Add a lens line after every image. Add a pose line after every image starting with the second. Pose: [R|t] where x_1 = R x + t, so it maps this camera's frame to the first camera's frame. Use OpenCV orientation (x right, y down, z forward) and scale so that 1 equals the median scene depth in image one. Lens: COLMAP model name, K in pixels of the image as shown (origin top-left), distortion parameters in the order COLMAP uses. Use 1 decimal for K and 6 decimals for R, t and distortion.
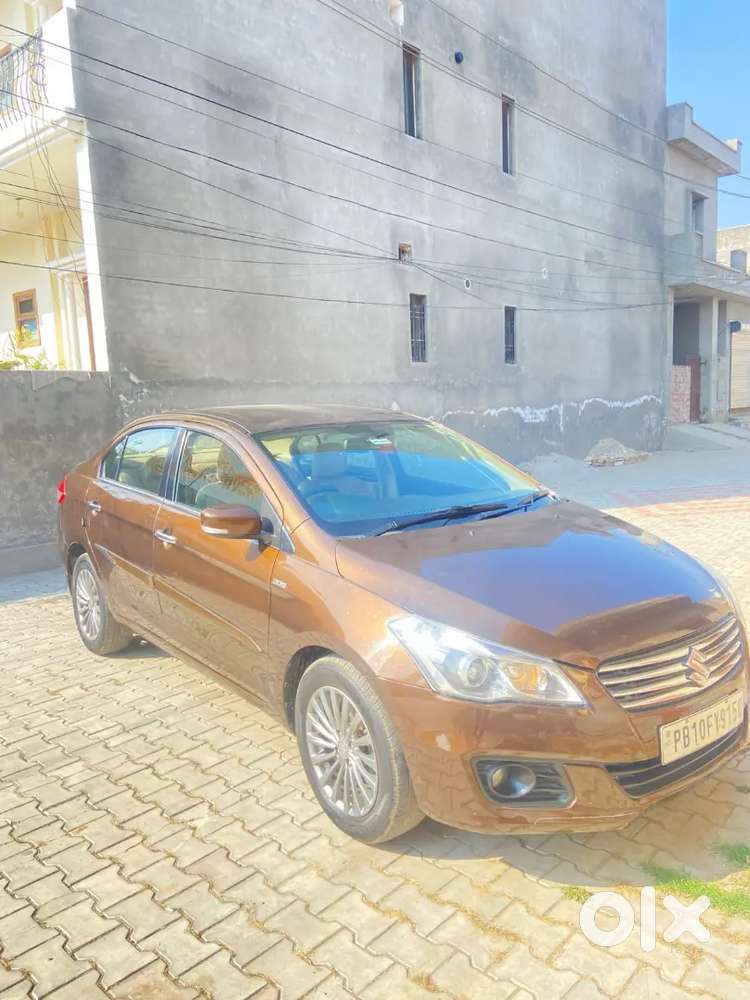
lens RADIAL K [[761.2, 0, 385.8], [0, 761.2, 493.1], [0, 0, 1]] dist [0.071815, -0.003021]
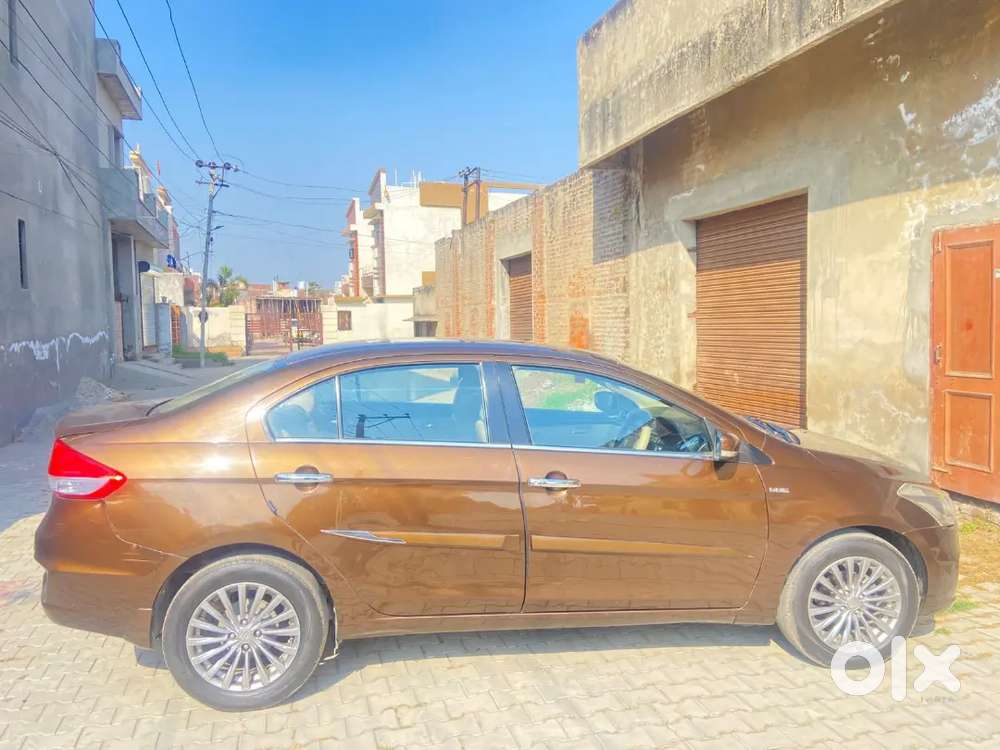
lens RADIAL K [[747.5, 0, 509.2], [0, 747.5, 368.4], [0, 0, 1]] dist [0.086266, -0.108657]
pose [[0.510838, -0.020646, 0.859429, -0.280159], [0.090312, 0.995469, -0.029767, -0.014222], [-0.854920, 0.092823, 0.510388, 0.157394]]
